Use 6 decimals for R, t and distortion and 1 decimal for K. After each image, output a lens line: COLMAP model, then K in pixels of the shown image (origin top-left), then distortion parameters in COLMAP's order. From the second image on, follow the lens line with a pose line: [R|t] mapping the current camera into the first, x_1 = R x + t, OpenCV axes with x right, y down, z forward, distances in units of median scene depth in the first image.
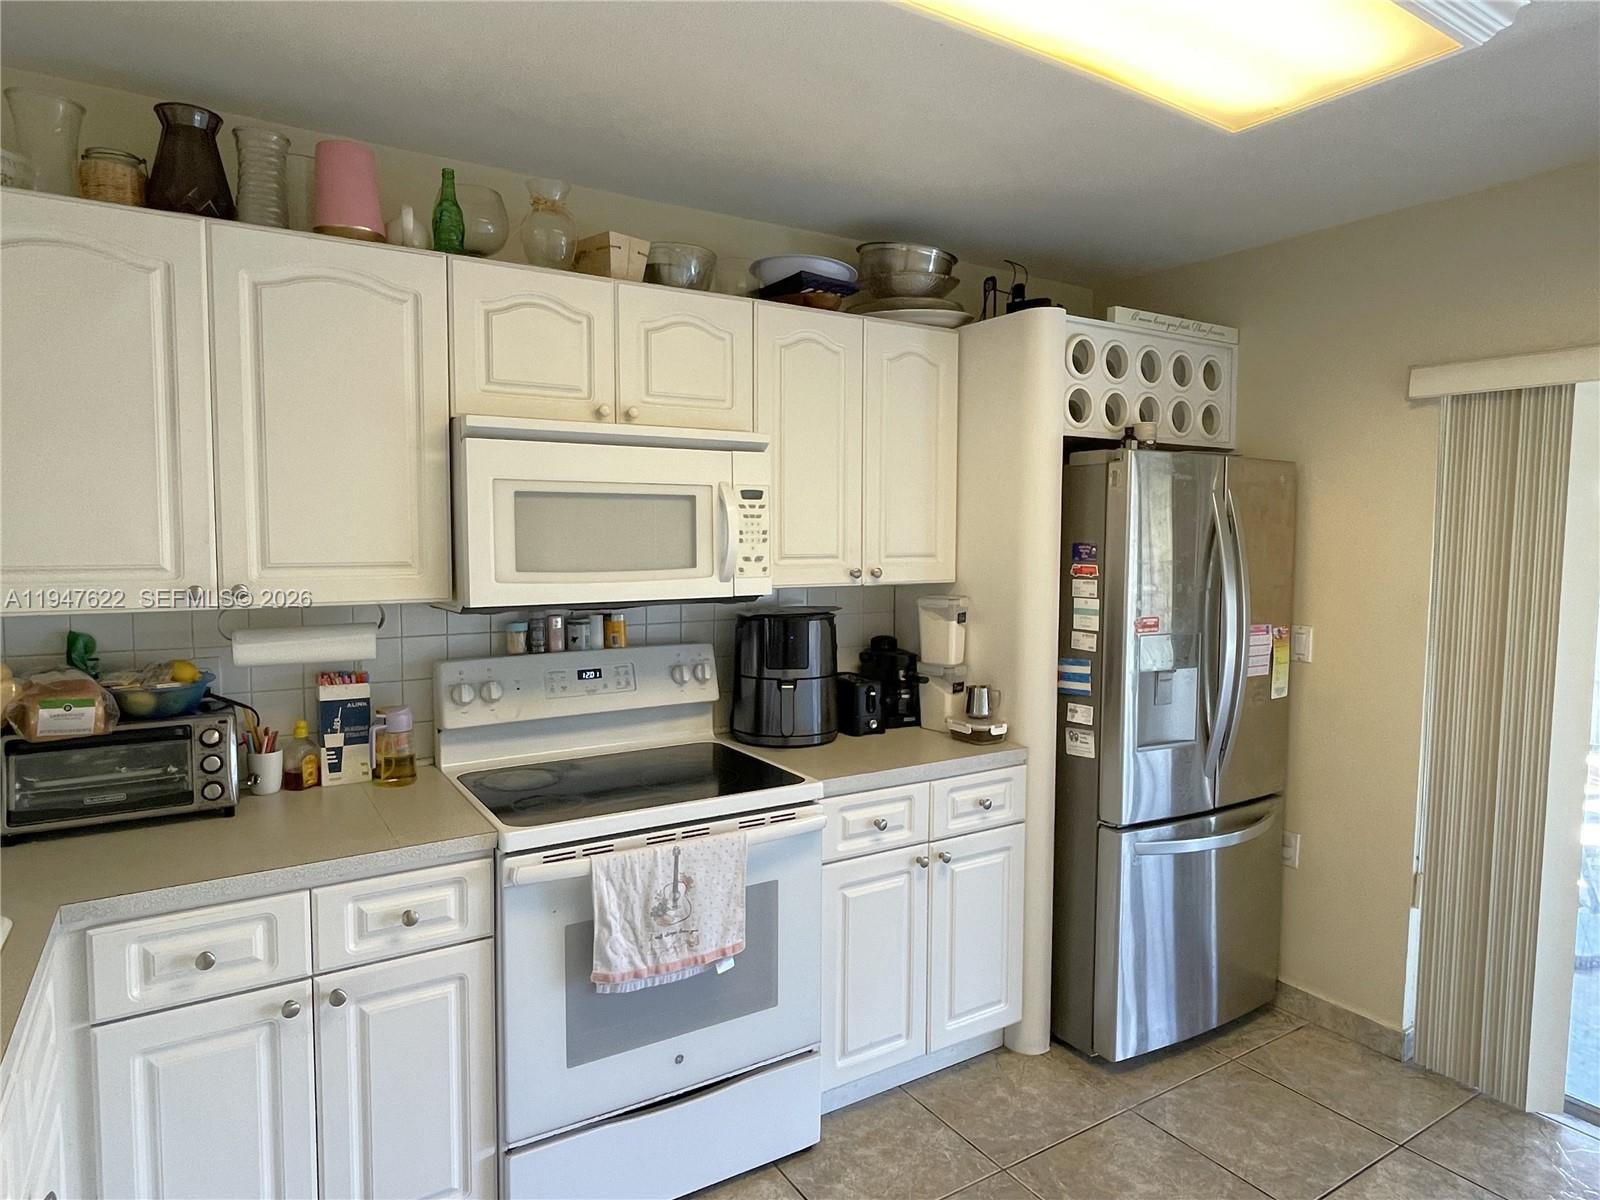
lens RADIAL K [[938.1, 0, 802.3], [0, 938.1, 599.1], [0, 0, 1]] dist [0.002075, -0.001847]
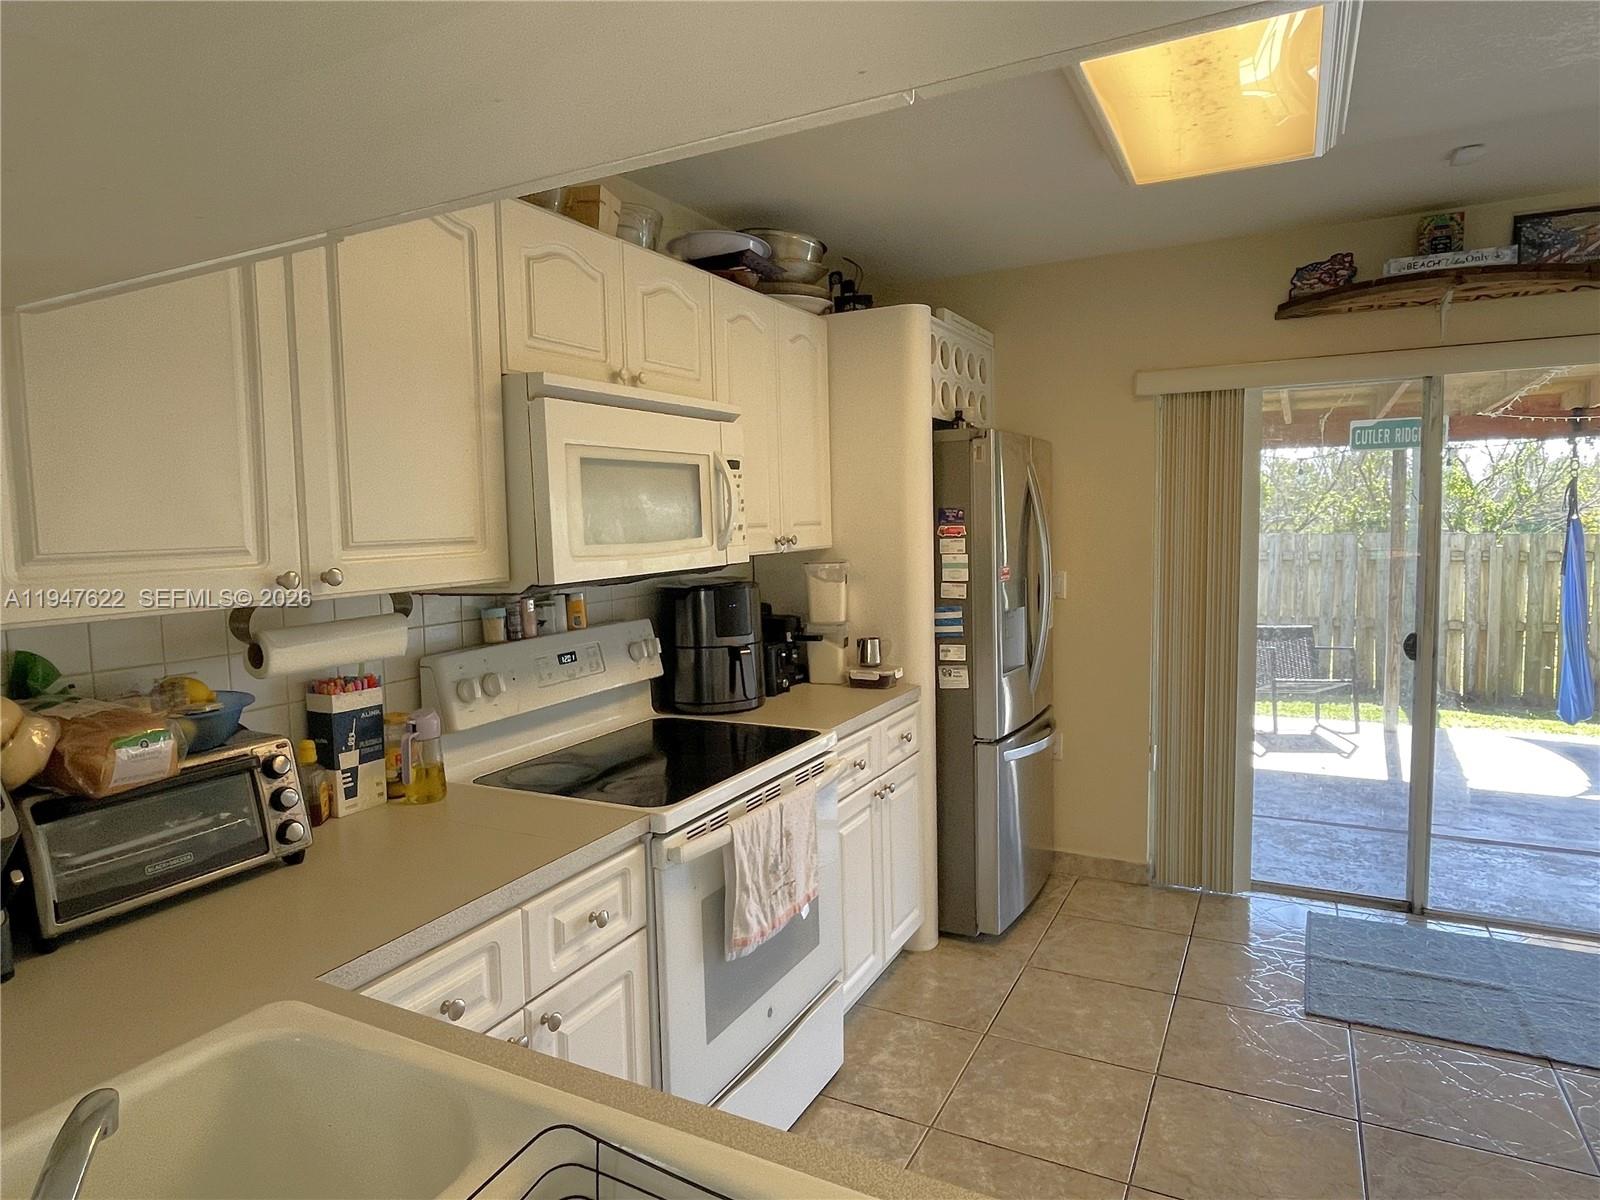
lens RADIAL K [[938.1, 0, 807.5], [0, 938.1, 597.1], [0, 0, 1]] dist [0.002075, -0.001847]
pose [[0.865329, -0.069456, 0.496368, -0.473560], [0.065133, 0.997537, 0.026035, 0.010759], [-0.496954, 0.009801, 0.867721, 0.070041]]
